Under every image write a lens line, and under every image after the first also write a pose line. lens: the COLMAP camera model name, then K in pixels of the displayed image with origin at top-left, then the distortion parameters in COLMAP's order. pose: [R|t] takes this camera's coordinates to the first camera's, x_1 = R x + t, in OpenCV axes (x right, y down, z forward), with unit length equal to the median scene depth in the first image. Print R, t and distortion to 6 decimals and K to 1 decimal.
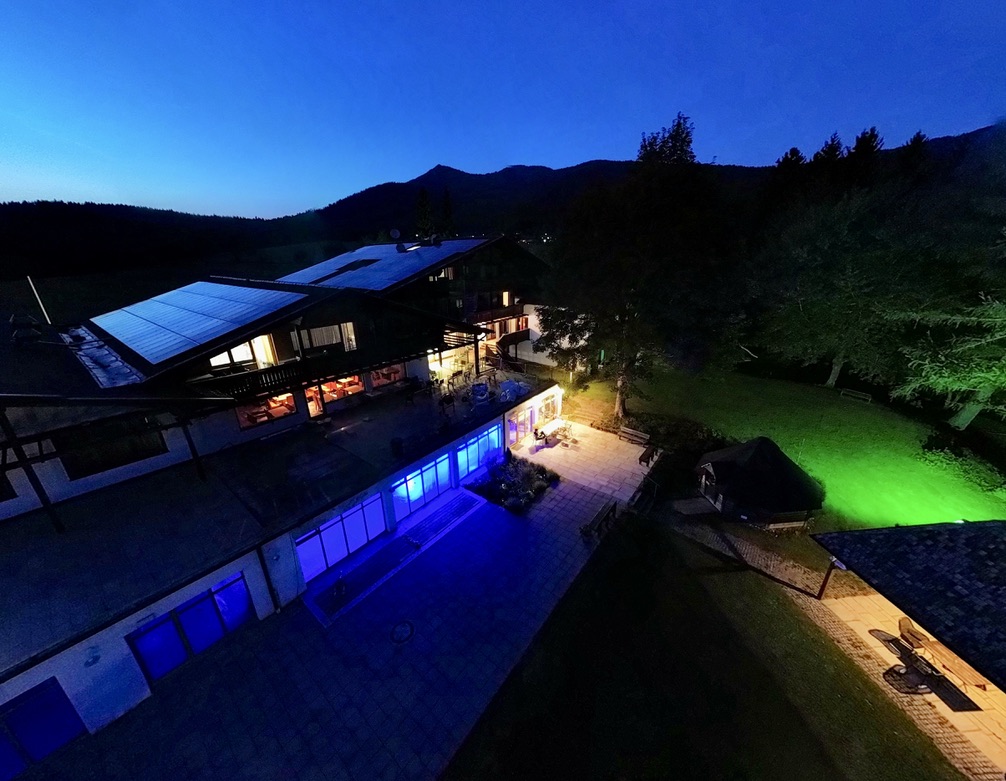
lens RADIAL K [[357.8, 0, 503.0], [0, 357.8, 390.5], [0, 0, 1]] dist [-0.000084, -0.000011]
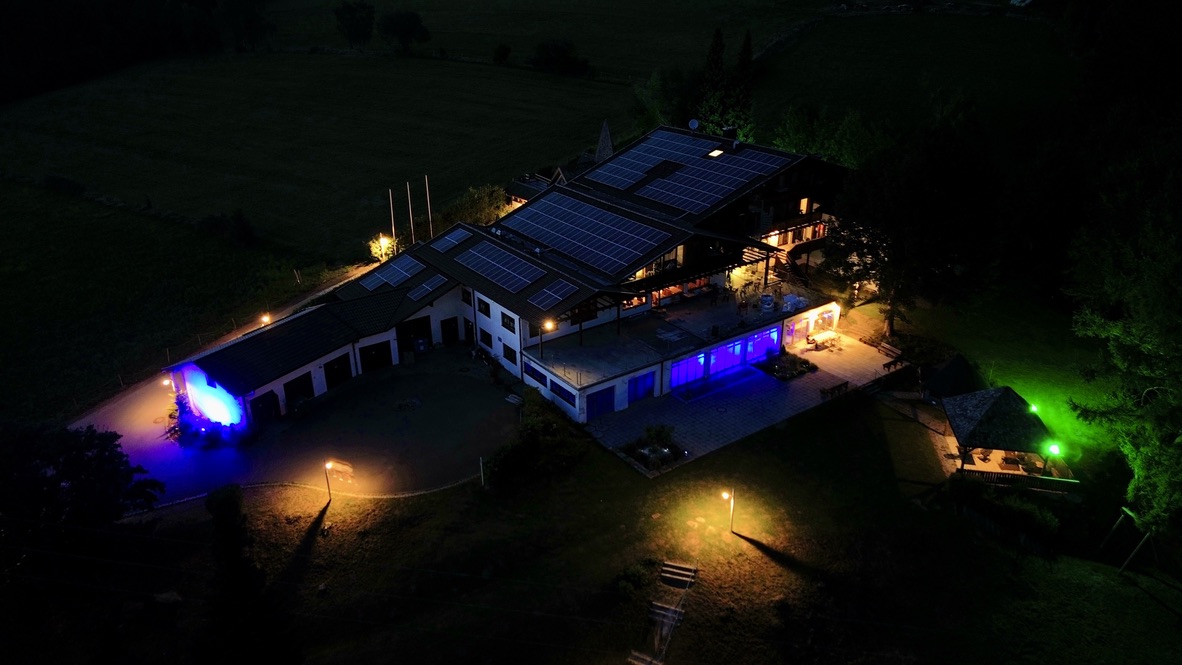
lens RADIAL K [[782.0, 0, 591.0], [0, 782.0, 332.5], [0, 0, 1]] dist [0.077536, -0.000177]
pose [[0.959813, 0.120404, -0.253501, 0.056017], [-0.102323, 0.991250, 0.083387, -0.055194], [0.261323, -0.054096, 0.963734, -1.831307]]
